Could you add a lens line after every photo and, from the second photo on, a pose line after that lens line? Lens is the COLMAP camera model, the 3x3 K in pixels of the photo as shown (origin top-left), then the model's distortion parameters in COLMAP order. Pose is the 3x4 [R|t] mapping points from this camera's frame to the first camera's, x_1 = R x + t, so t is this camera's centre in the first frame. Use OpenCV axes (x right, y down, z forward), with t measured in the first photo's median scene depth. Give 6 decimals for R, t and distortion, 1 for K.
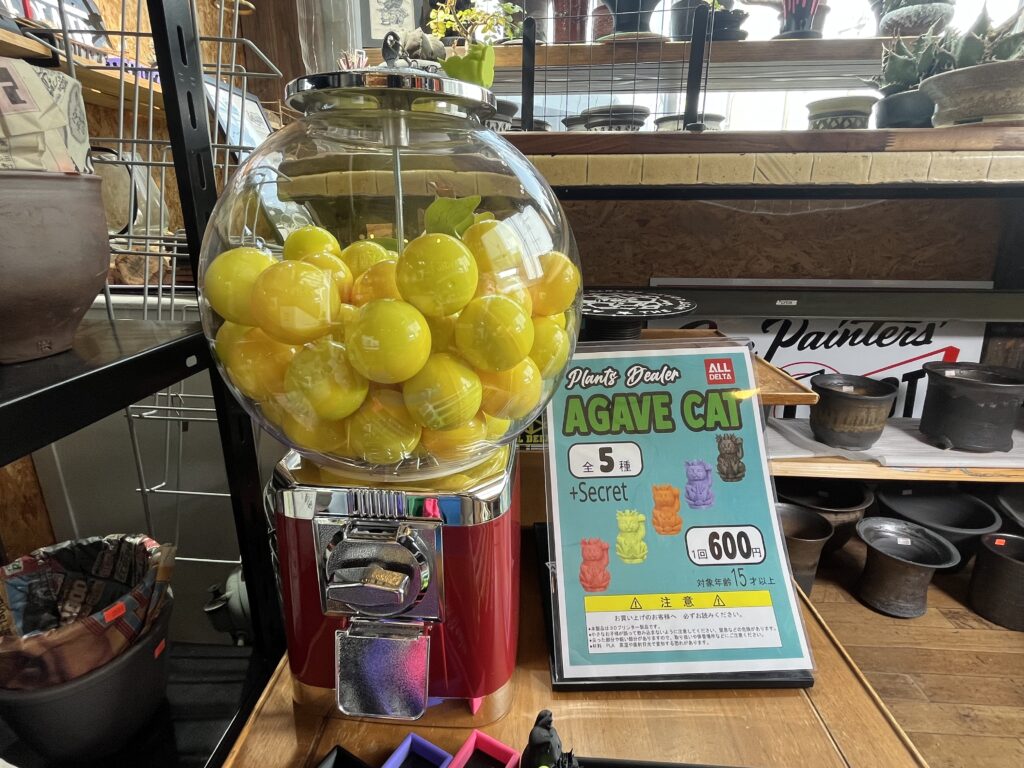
lens RADIAL K [[529.7, 0, 508.2], [0, 529.7, 380.6], [0, 0, 1]] dist [-0.003204, 0.000369]
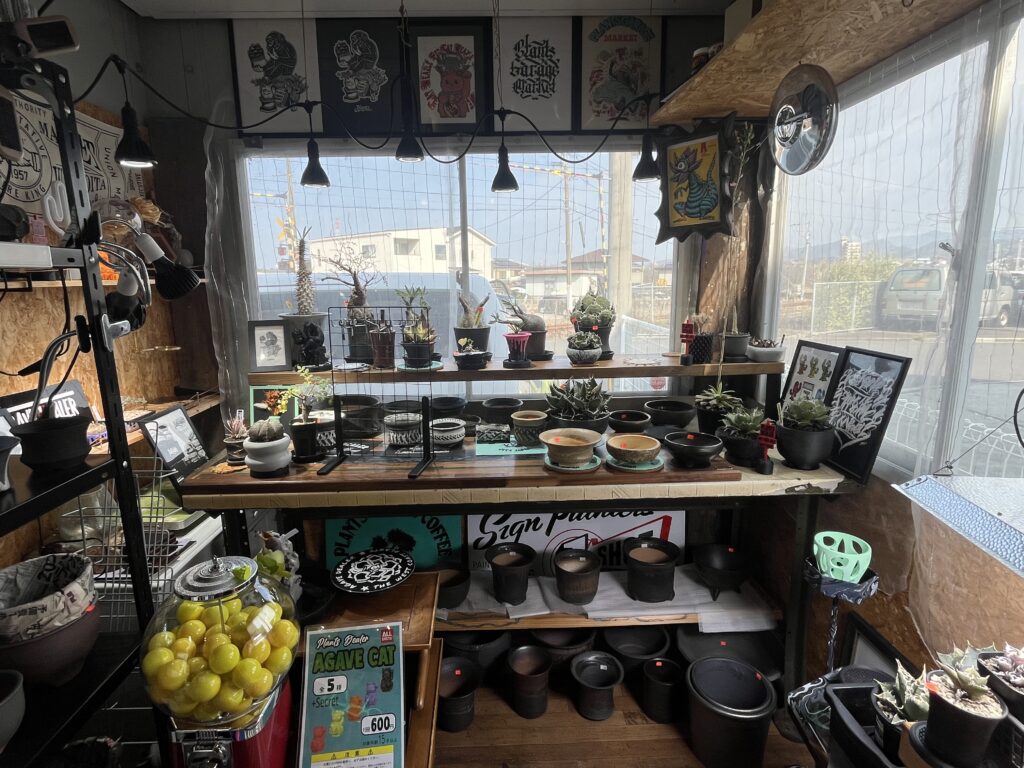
lens RADIAL K [[529.7, 0, 511.6], [0, 529.7, 383.8], [0, 0, 1]] dist [-0.003204, 0.000369]
pose [[0.995284, -0.033508, 0.091037, 0.769024], [0.043134, 0.993439, -0.105918, -0.825627], [-0.086891, 0.109345, 0.990199, -1.379929]]
